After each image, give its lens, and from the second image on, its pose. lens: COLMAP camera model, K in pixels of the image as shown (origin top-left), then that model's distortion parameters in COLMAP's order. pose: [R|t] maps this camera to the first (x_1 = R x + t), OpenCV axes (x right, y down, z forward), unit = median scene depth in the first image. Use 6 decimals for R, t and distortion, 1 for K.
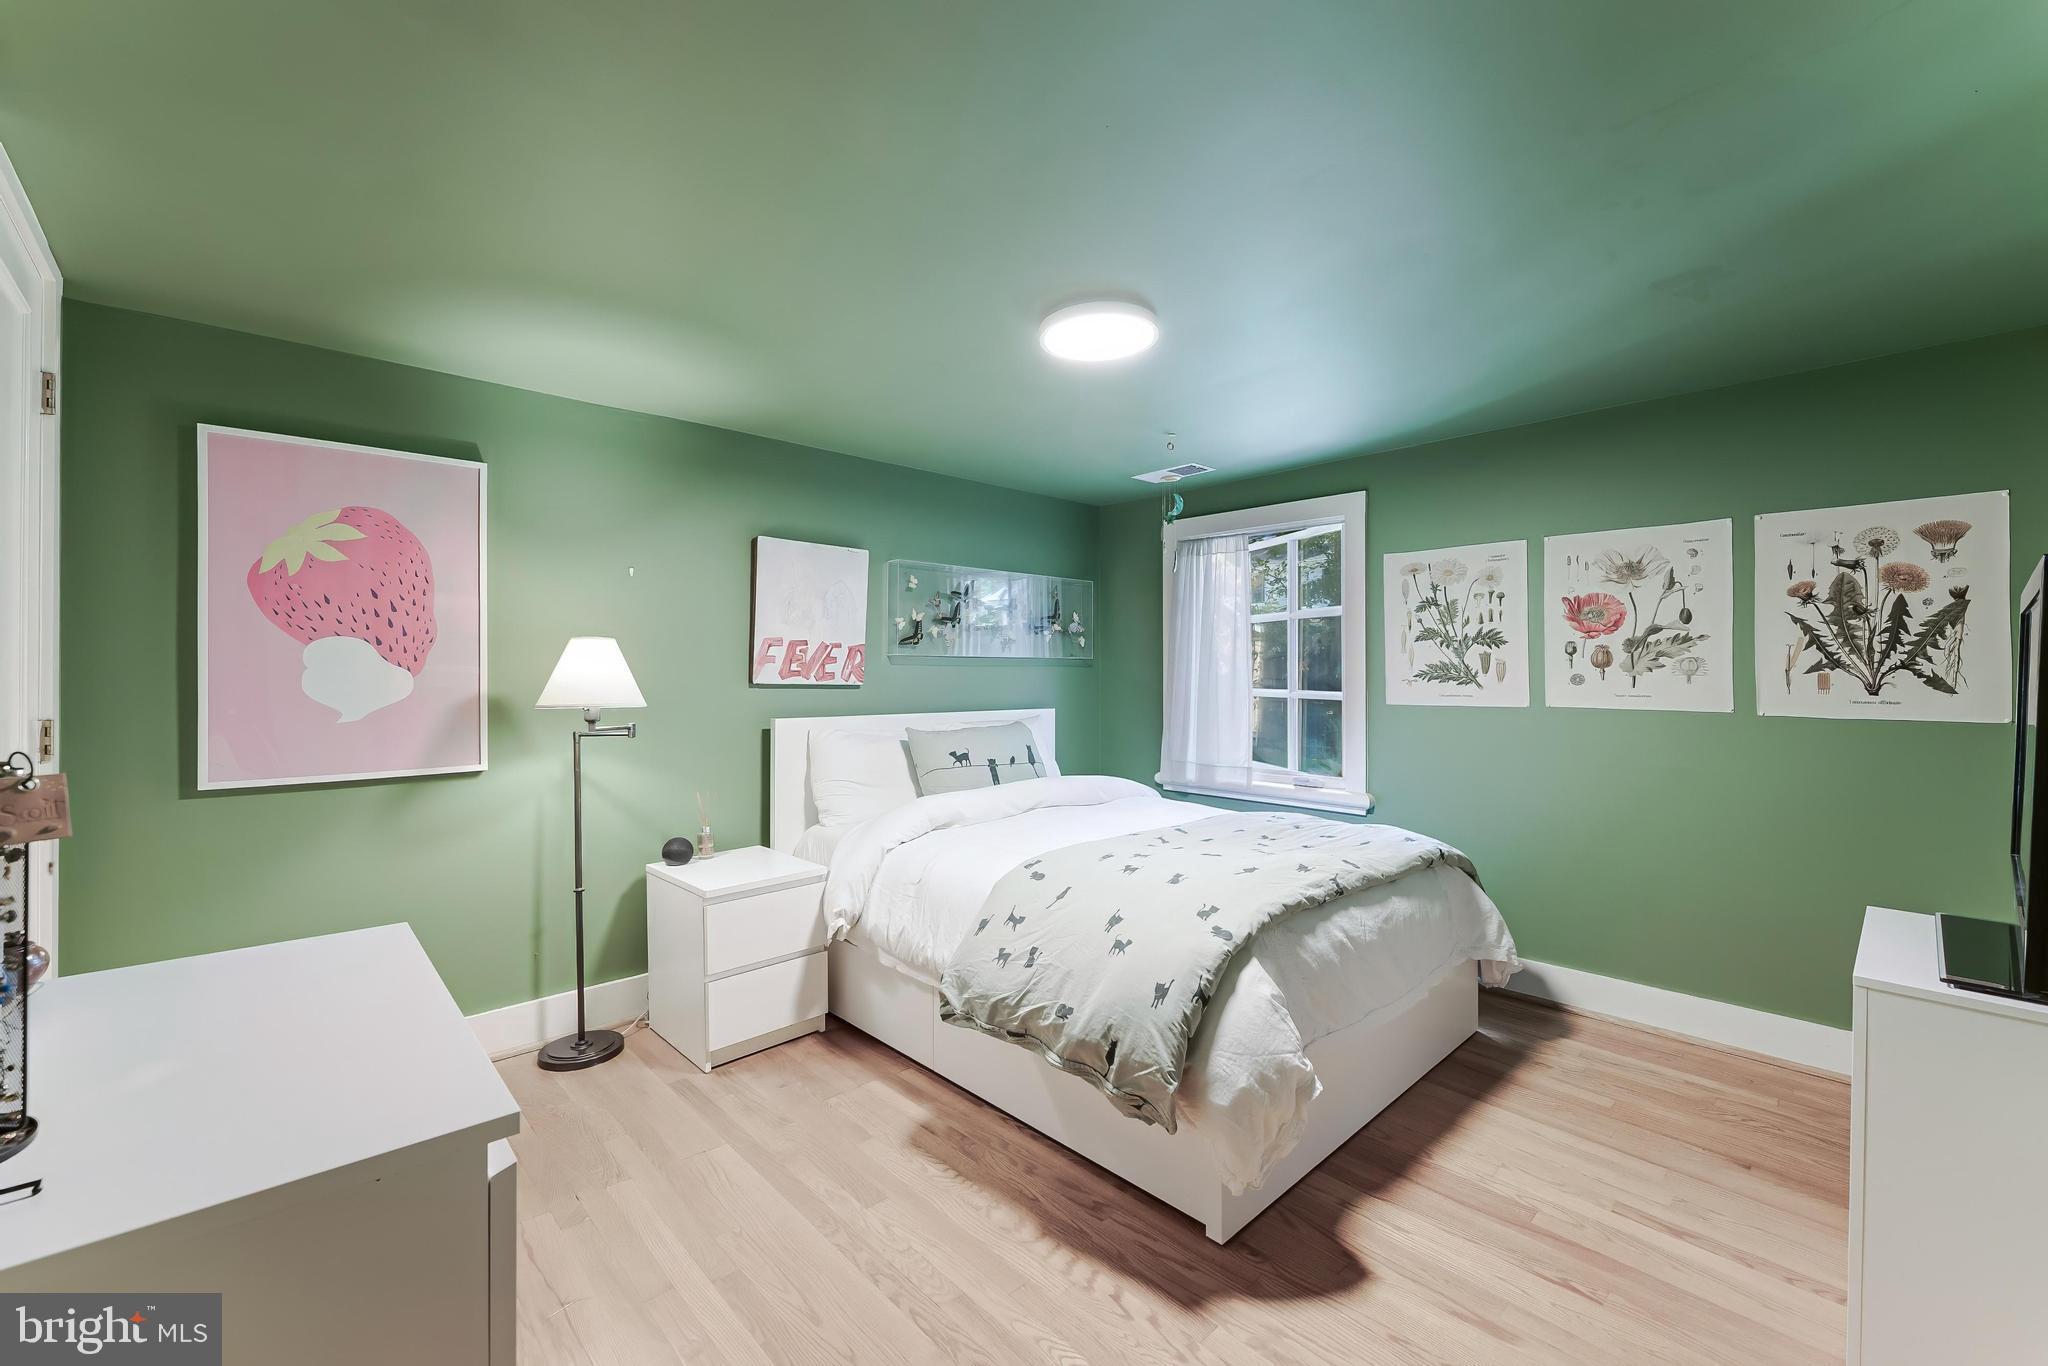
lens RADIAL K [[817.5, 0, 1041.1], [0, 817.5, 672.2], [0, 0, 1]] dist [0.008396, 0.000337]
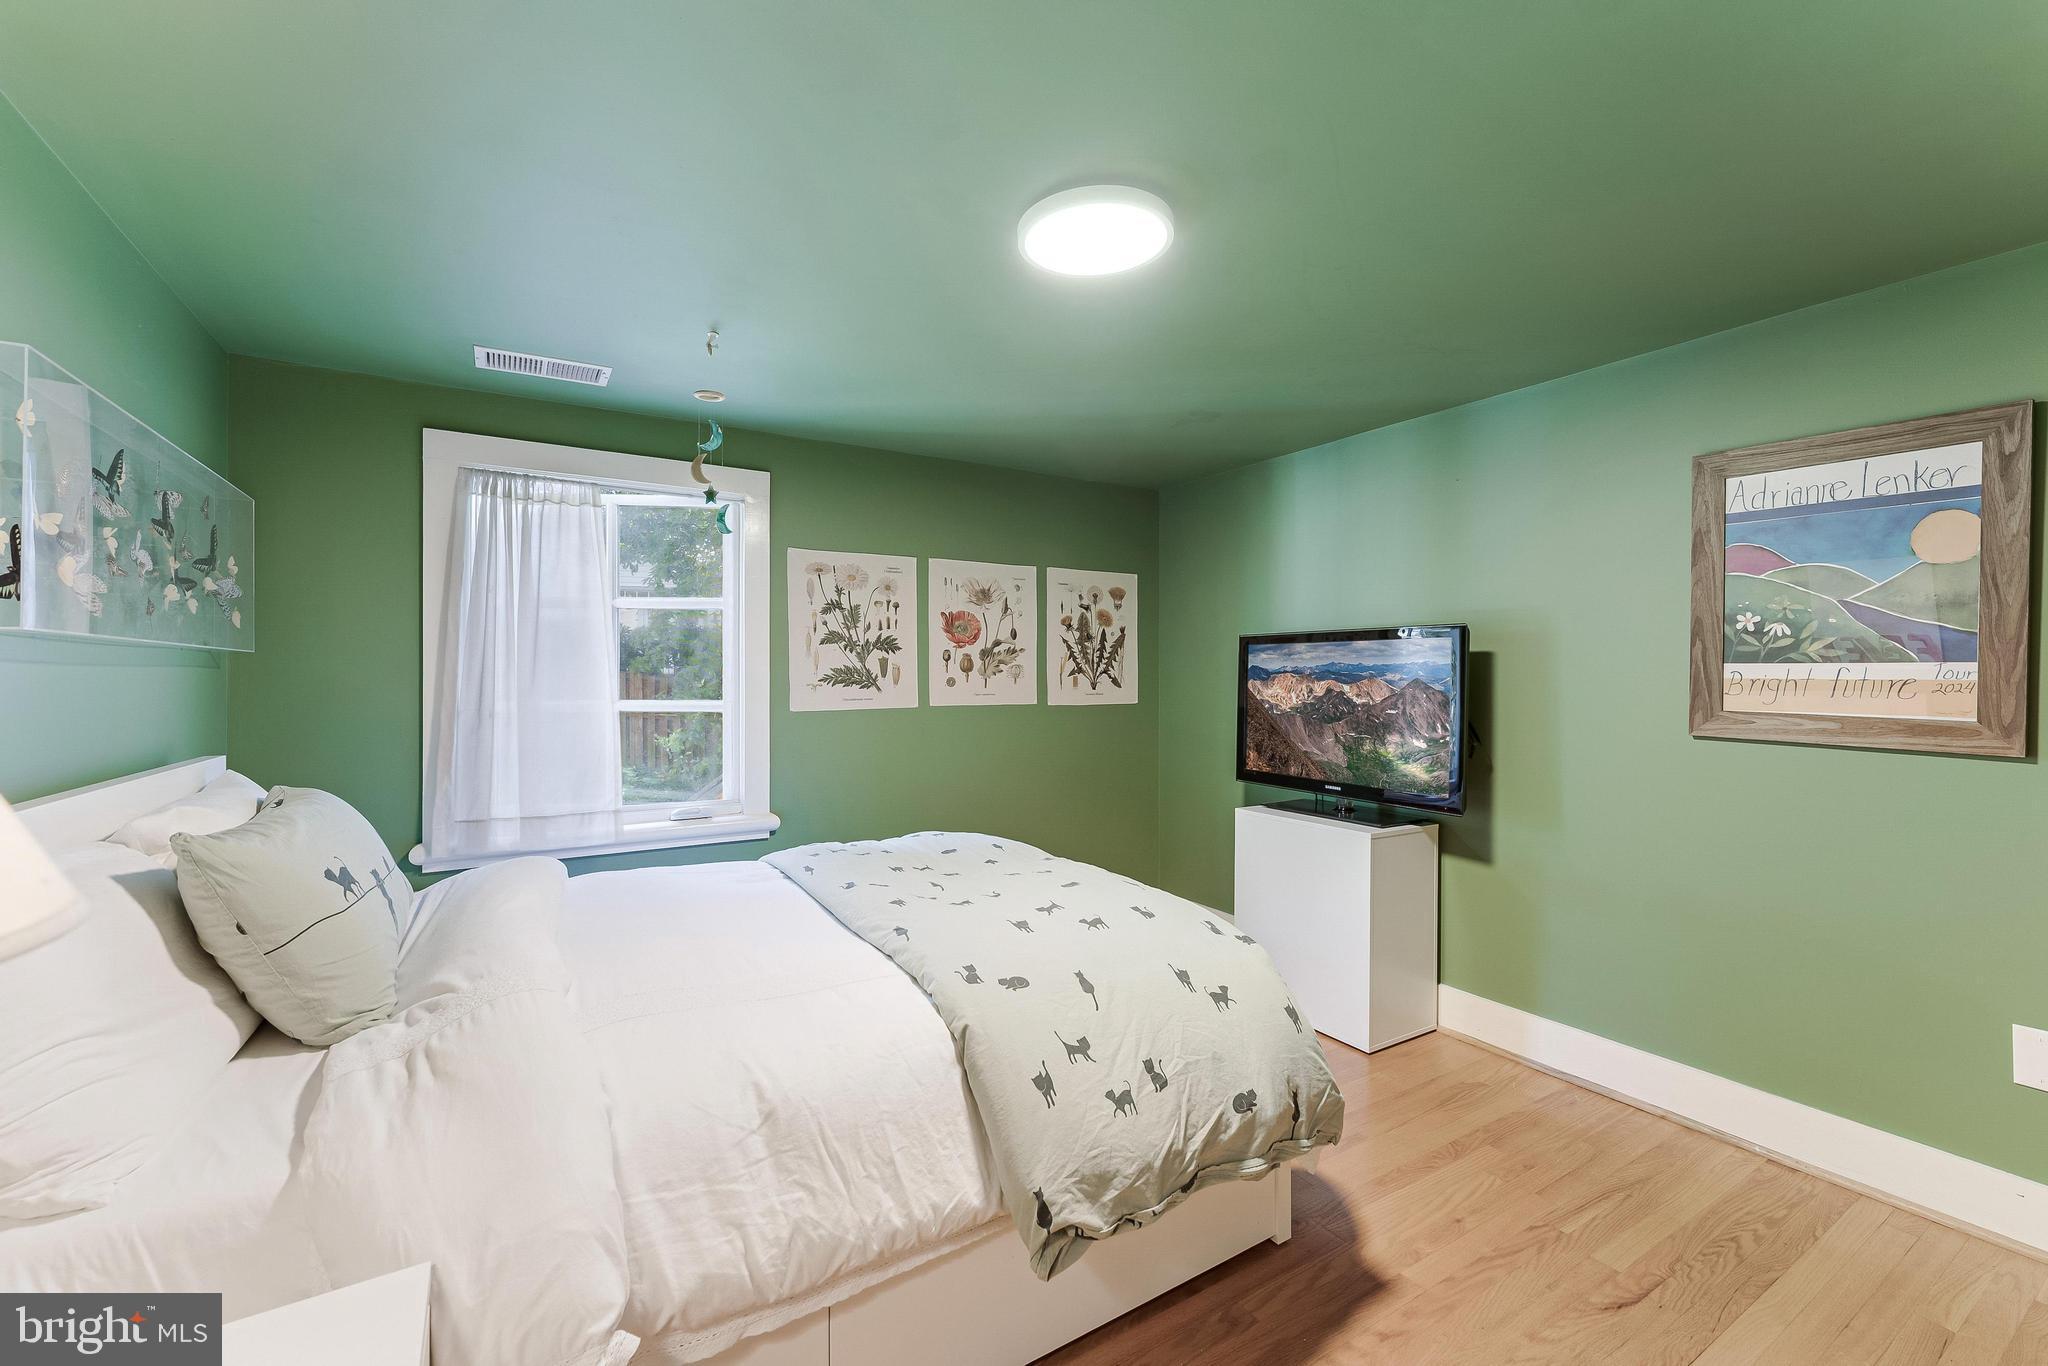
lens RADIAL K [[817.5, 0, 1032.3], [0, 817.5, 683.0], [0, 0, 1]] dist [0.008396, 0.000337]
pose [[0.226891, -0.010850, 0.973860, -0.514755], [0.003856, 0.999940, 0.010242, -0.001512], [-0.973912, 0.001432, 0.226920, 0.662429]]
